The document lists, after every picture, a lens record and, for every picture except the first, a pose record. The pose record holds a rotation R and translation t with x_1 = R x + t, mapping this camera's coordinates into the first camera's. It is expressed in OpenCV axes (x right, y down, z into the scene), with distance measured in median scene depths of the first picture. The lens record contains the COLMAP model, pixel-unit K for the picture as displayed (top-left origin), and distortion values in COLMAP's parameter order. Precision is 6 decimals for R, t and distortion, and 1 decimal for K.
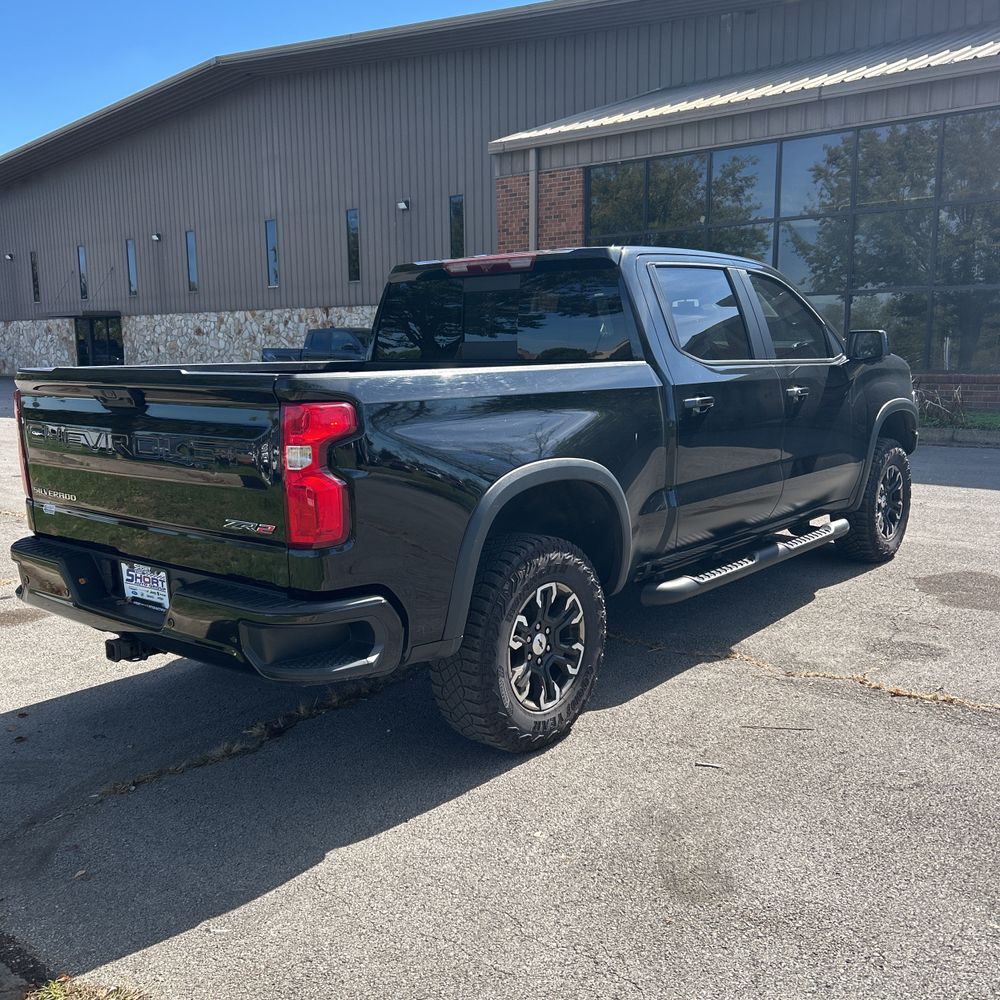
lens RADIAL K [[983.6, 0, 509.7], [0, 983.6, 505.2], [0, 0, 1]] dist [0.113186, -0.198061]
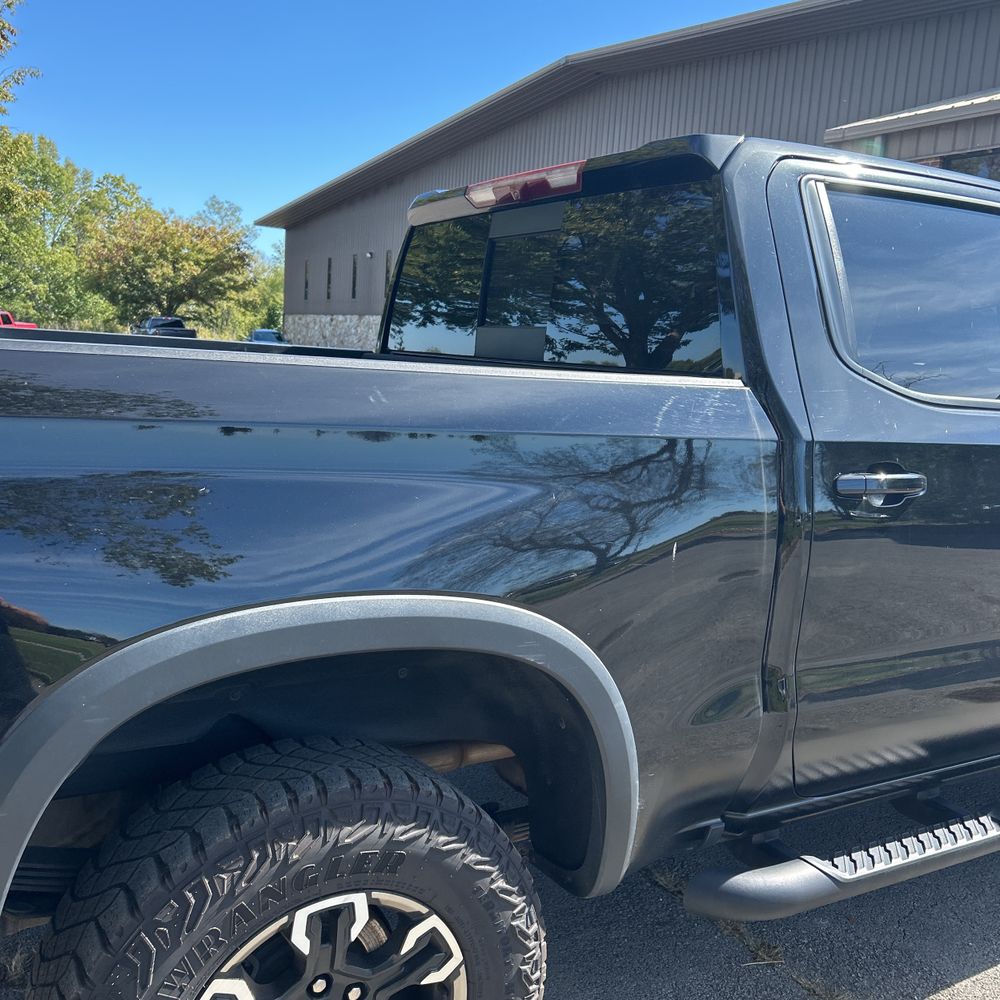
lens RADIAL K [[1005.8, 0, 494.9], [0, 1005.8, 500.7], [0, 0, 1]] dist [0.027101, -0.031604]
pose [[0.935102, 0.120130, -0.333398, 0.206370], [-0.127381, 0.991854, 0.000111, -0.085420], [0.330695, 0.042365, 0.942786, 0.588492]]
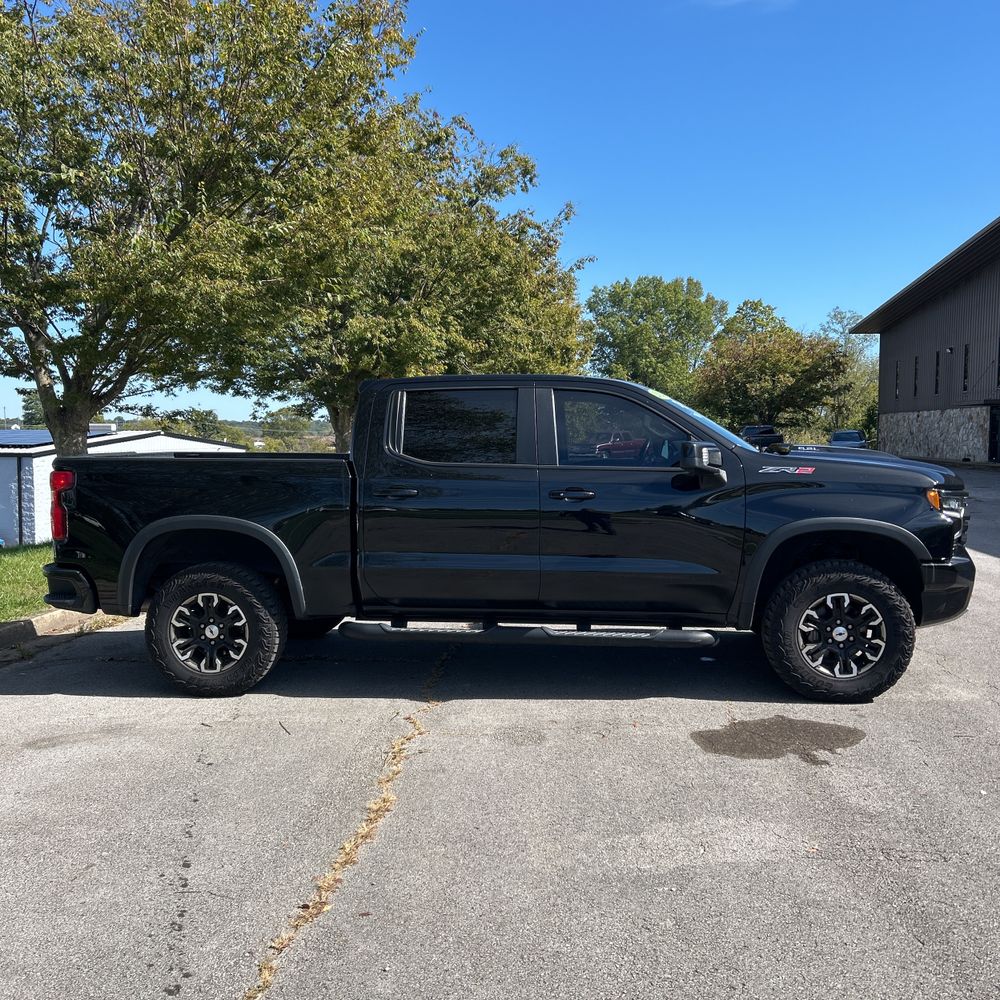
lens RADIAL K [[983.6, 0, 509.7], [0, 983.6, 505.2], [0, 0, 1]] dist [0.113186, -0.198061]
pose [[0.558726, 0.071943, -0.826226, 1.546474], [-0.140427, 0.990052, -0.008754, -0.110172], [0.817377, 0.120916, 0.563270, 0.447127]]
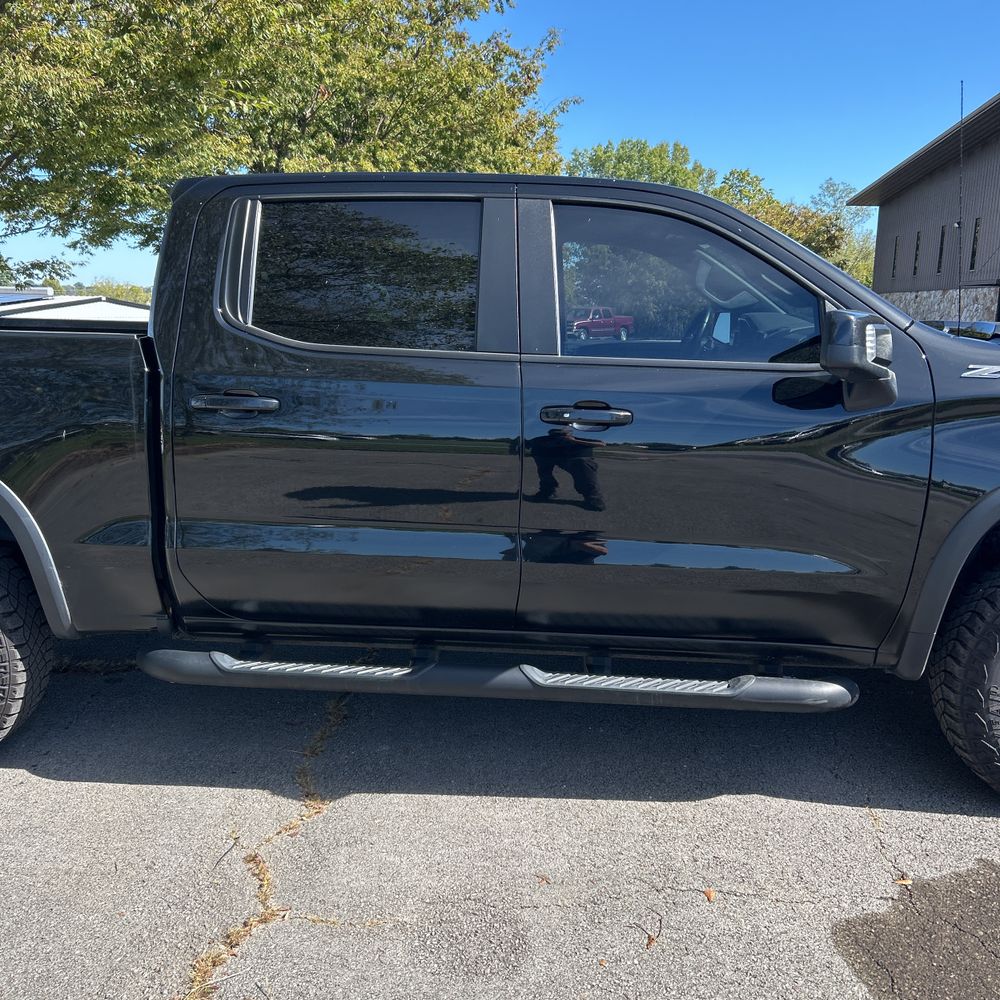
lens RADIAL K [[983.6, 0, 509.7], [0, 983.6, 505.2], [0, 0, 1]] dist [0.113186, -0.198061]
pose [[0.580591, 0.180620, -0.793908, 0.952454], [-0.157330, 0.981594, 0.108264, -0.156280], [0.798850, 0.062048, 0.598322, 0.862362]]
